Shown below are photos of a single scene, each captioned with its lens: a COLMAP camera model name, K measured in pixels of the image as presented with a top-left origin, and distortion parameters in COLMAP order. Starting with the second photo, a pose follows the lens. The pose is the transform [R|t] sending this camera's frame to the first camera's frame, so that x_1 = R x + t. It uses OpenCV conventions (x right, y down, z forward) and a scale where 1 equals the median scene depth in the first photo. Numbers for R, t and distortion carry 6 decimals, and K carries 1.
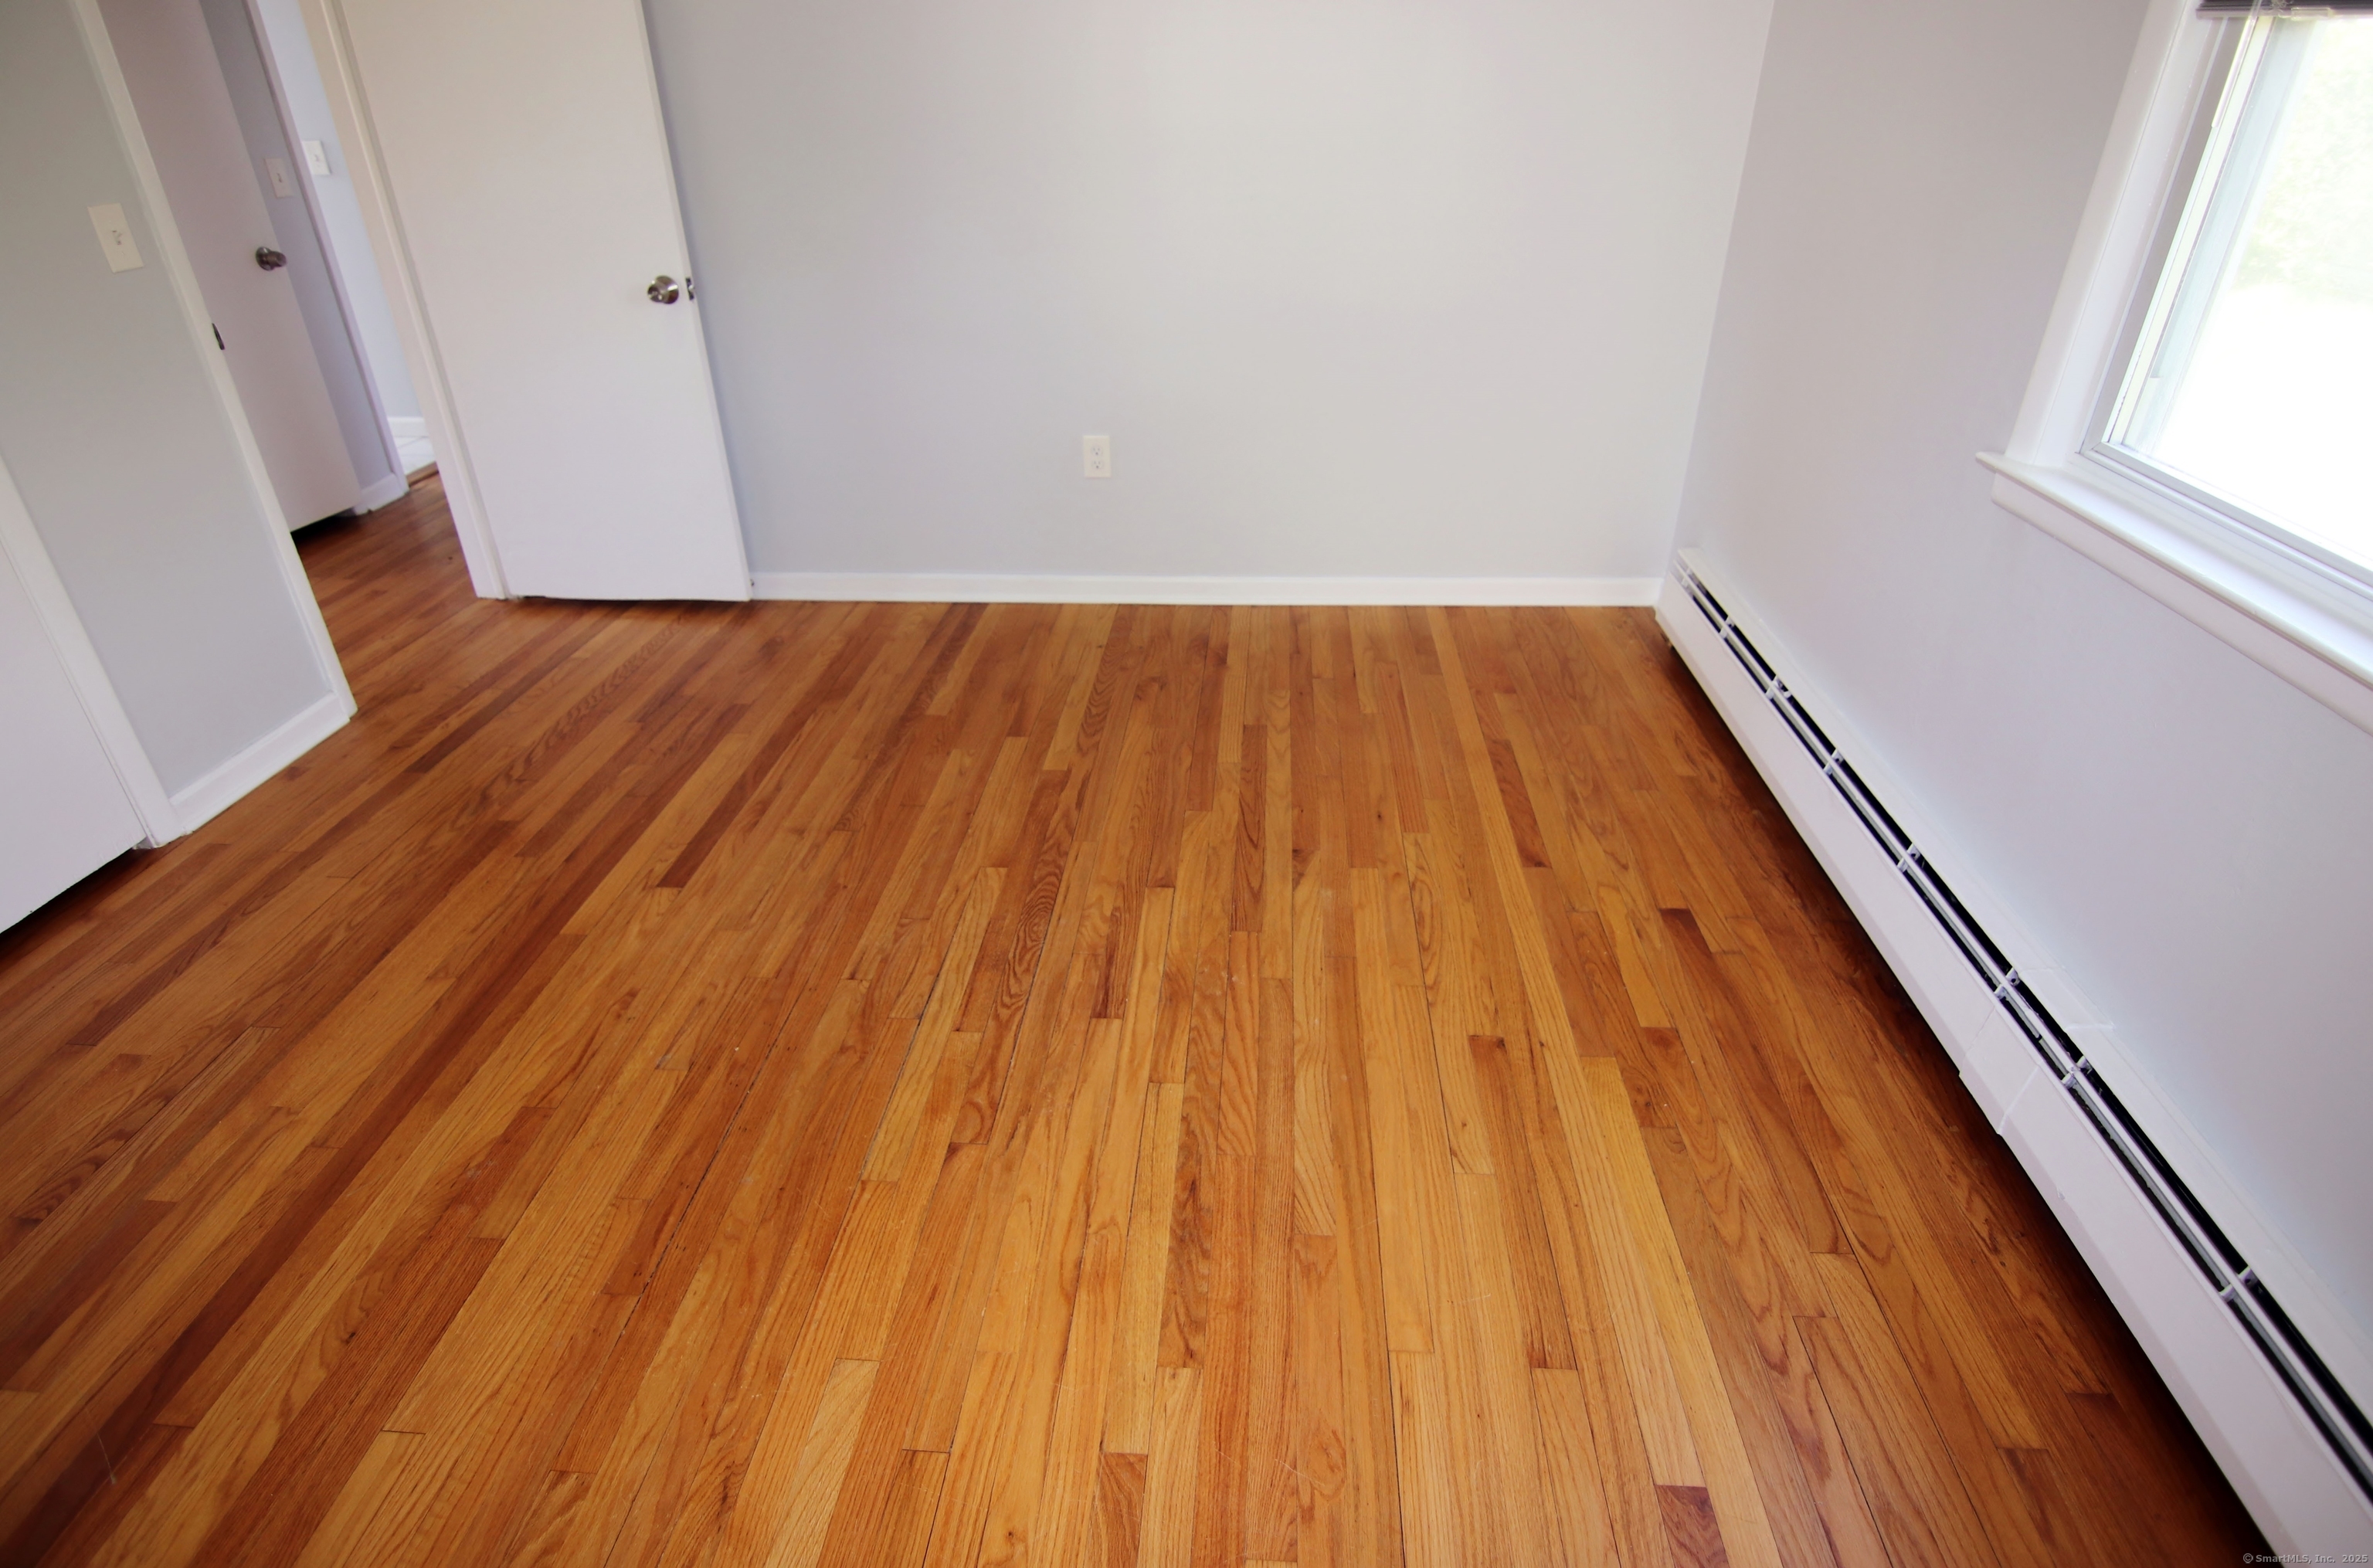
lens RADIAL K [[1204.4, 0, 1181.7], [0, 1204.4, 775.6], [0, 0, 1]] dist [-0.000712, -0.017676]
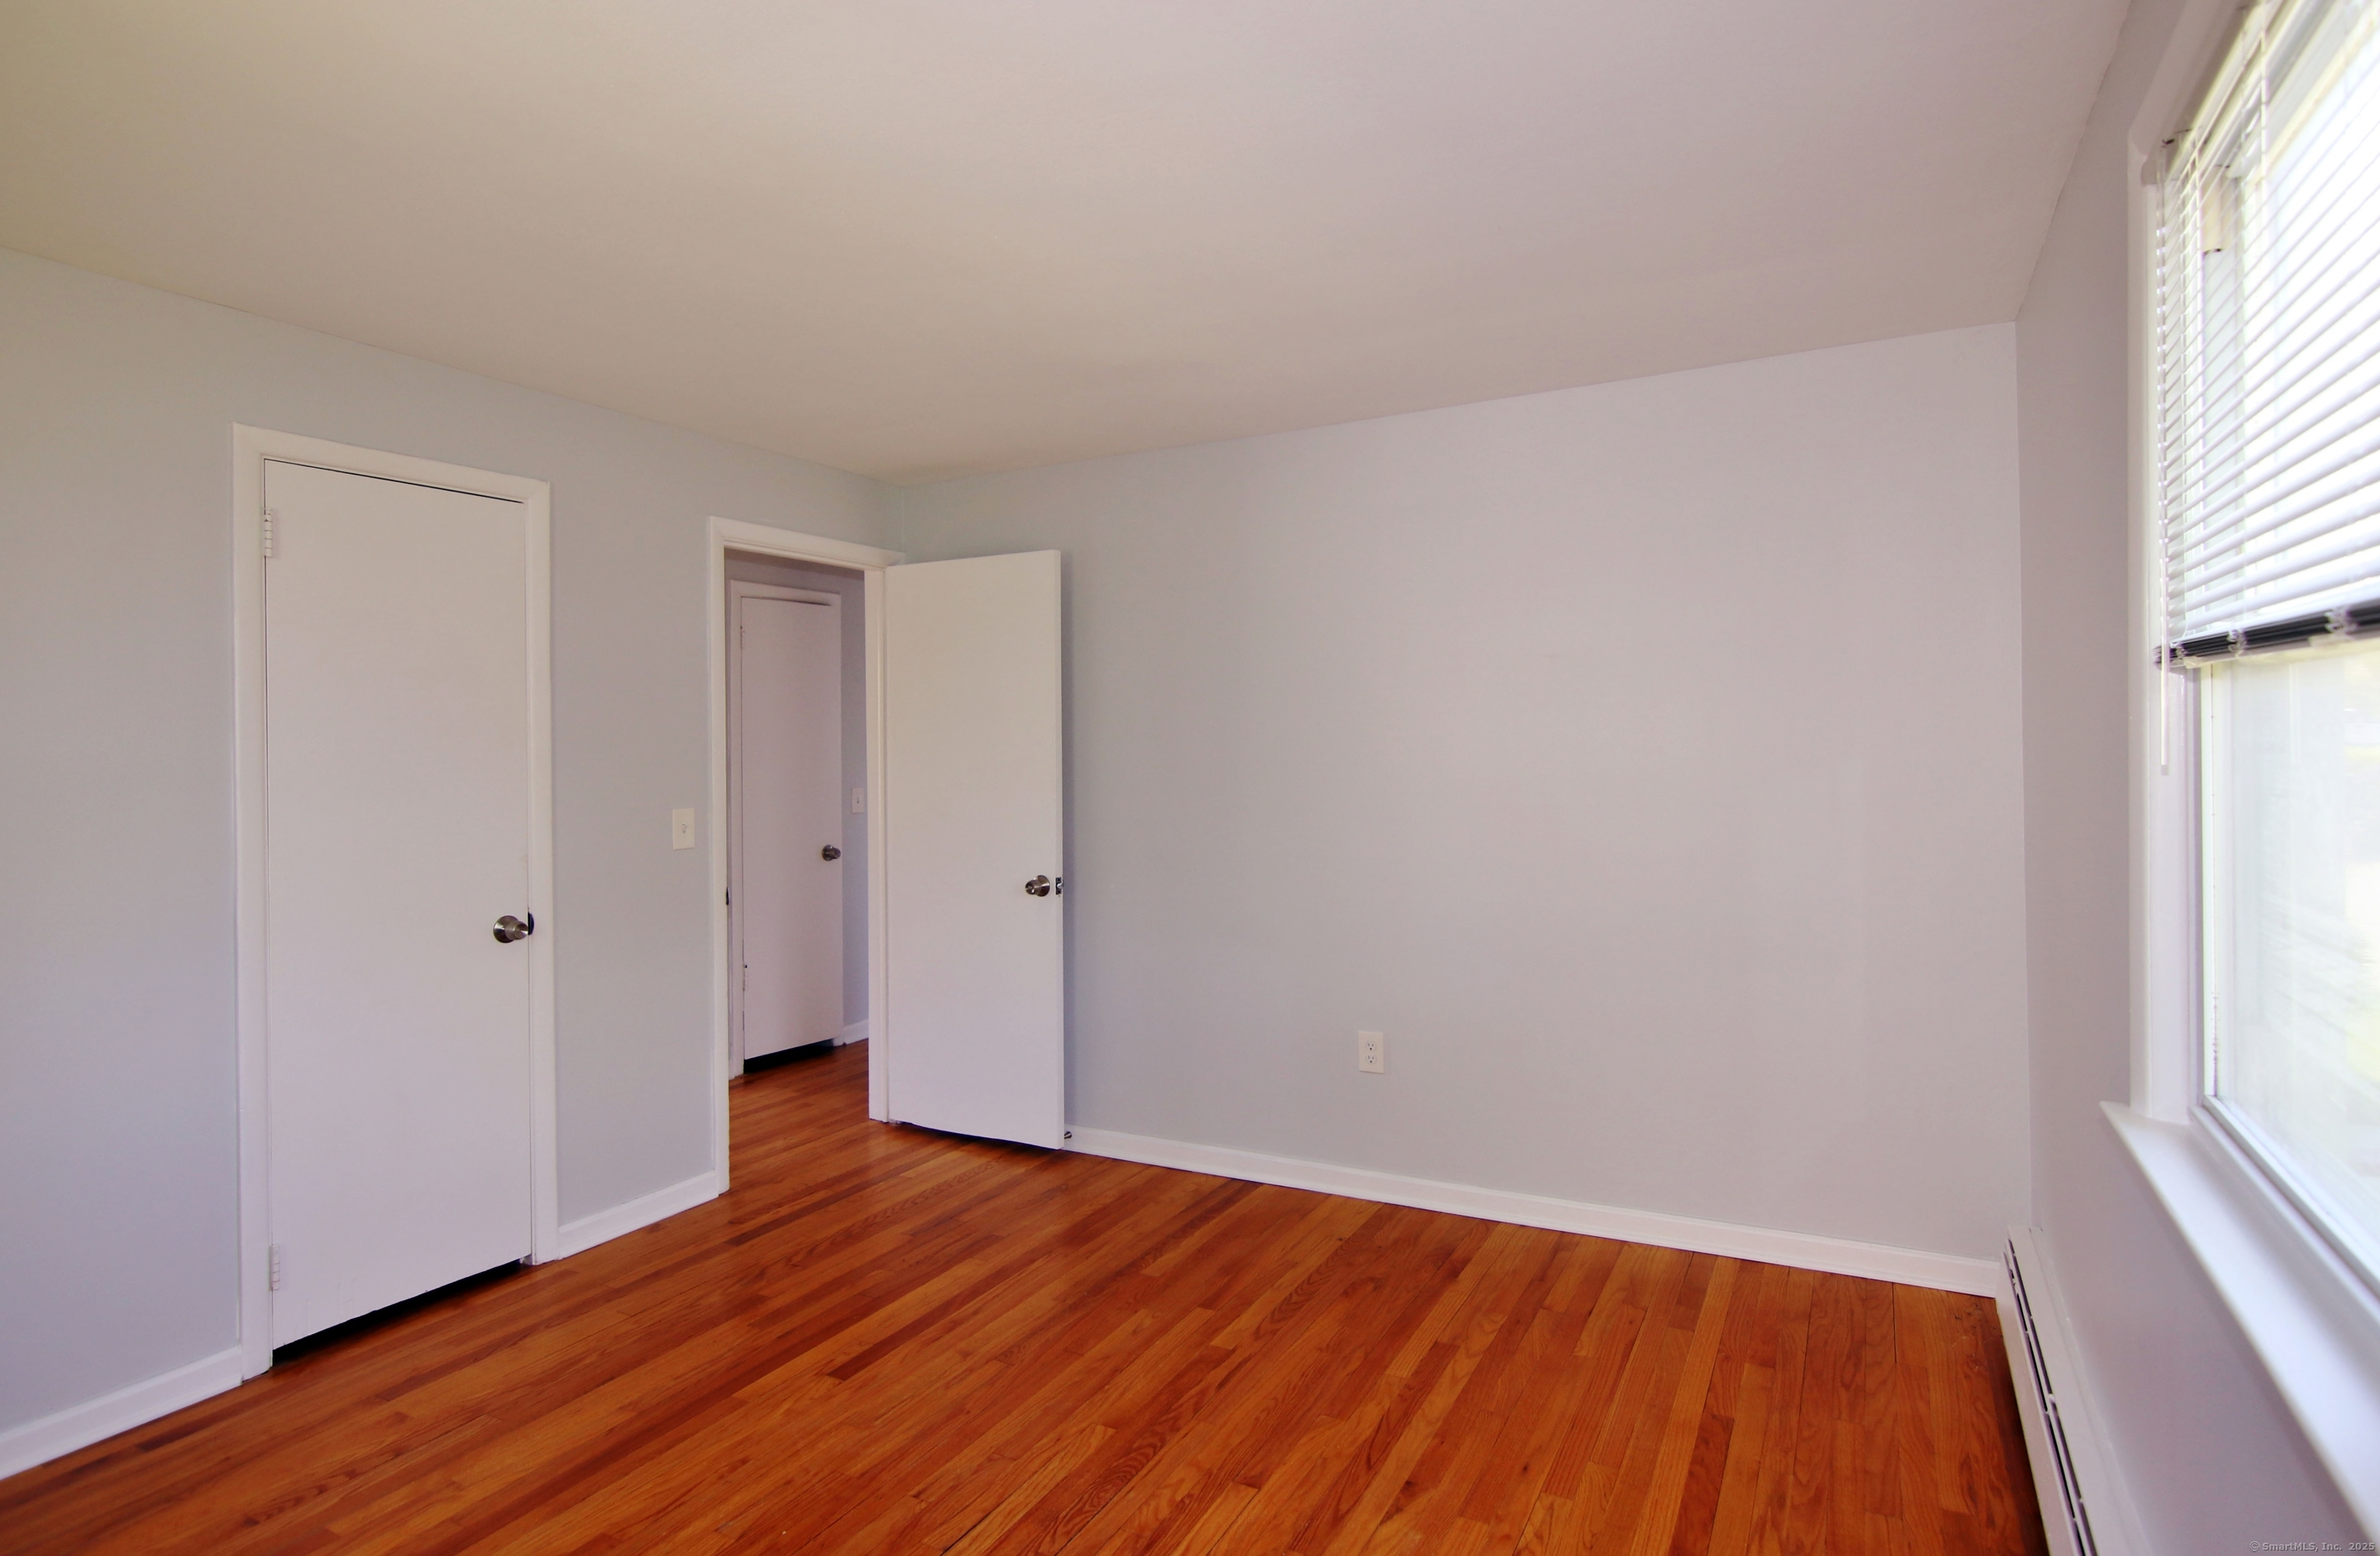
lens RADIAL K [[1239.9, 0, 1185.9], [0, 1239.9, 759.6], [0, 0, 1]] dist [-0.001667, 0.001389]
pose [[0.909112, 0.000832, -0.416550, 0.335643], [-0.204121, 0.872596, -0.443746, 0.036624], [0.363111, 0.488442, 0.793458, -0.059092]]
